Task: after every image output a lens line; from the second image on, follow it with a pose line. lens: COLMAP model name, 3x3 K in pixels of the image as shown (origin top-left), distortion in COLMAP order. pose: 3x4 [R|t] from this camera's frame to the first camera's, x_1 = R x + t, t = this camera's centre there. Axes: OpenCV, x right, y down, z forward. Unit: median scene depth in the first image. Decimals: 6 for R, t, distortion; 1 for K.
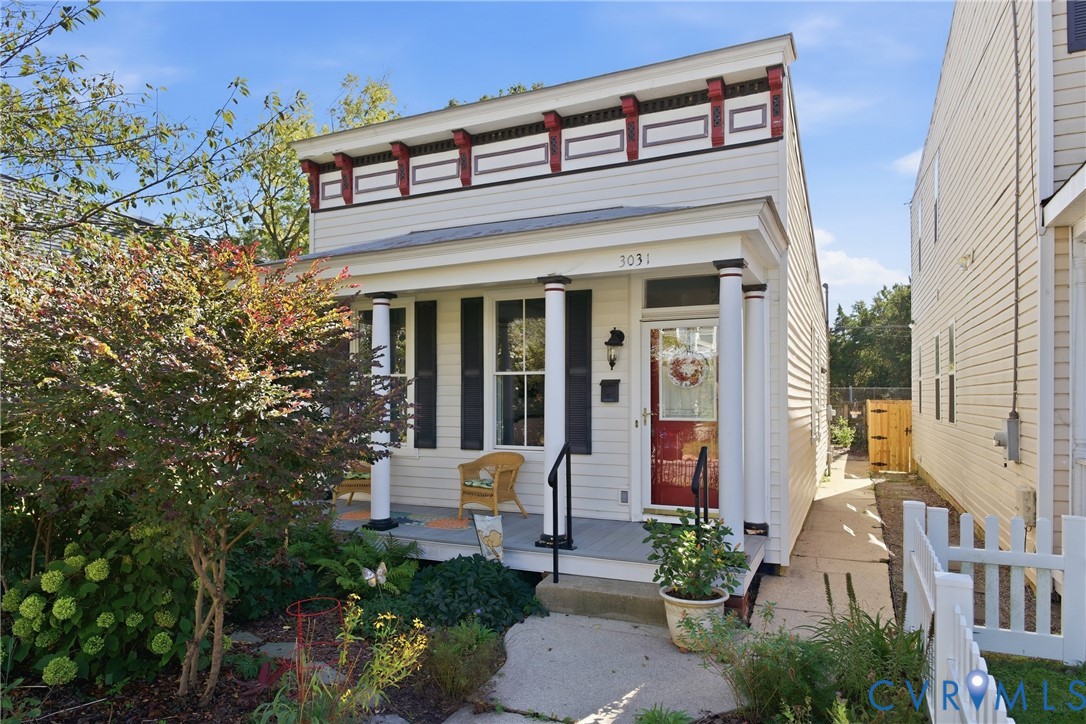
lens RADIAL K [[676.1, 0, 535.8], [0, 676.1, 395.5], [0, 0, 1]] dist [-0.002342, -0.003374]
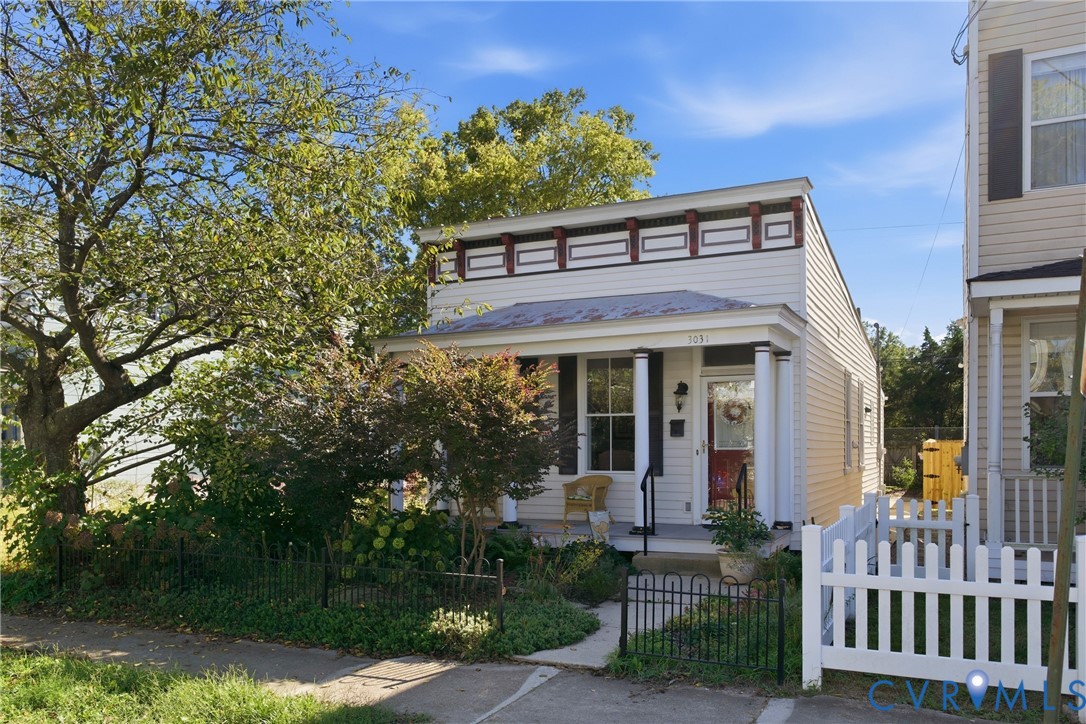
lens RADIAL K [[857.2, 0, 541.8], [0, 857.2, 439.7], [0, 0, 1]] dist [0.002816, 0.005549]
pose [[0.999914, -0.002807, -0.012799, -0.140627], [0.002811, 0.999996, 0.000281, 0.015460], [0.012798, -0.000317, 0.999918, -0.720082]]
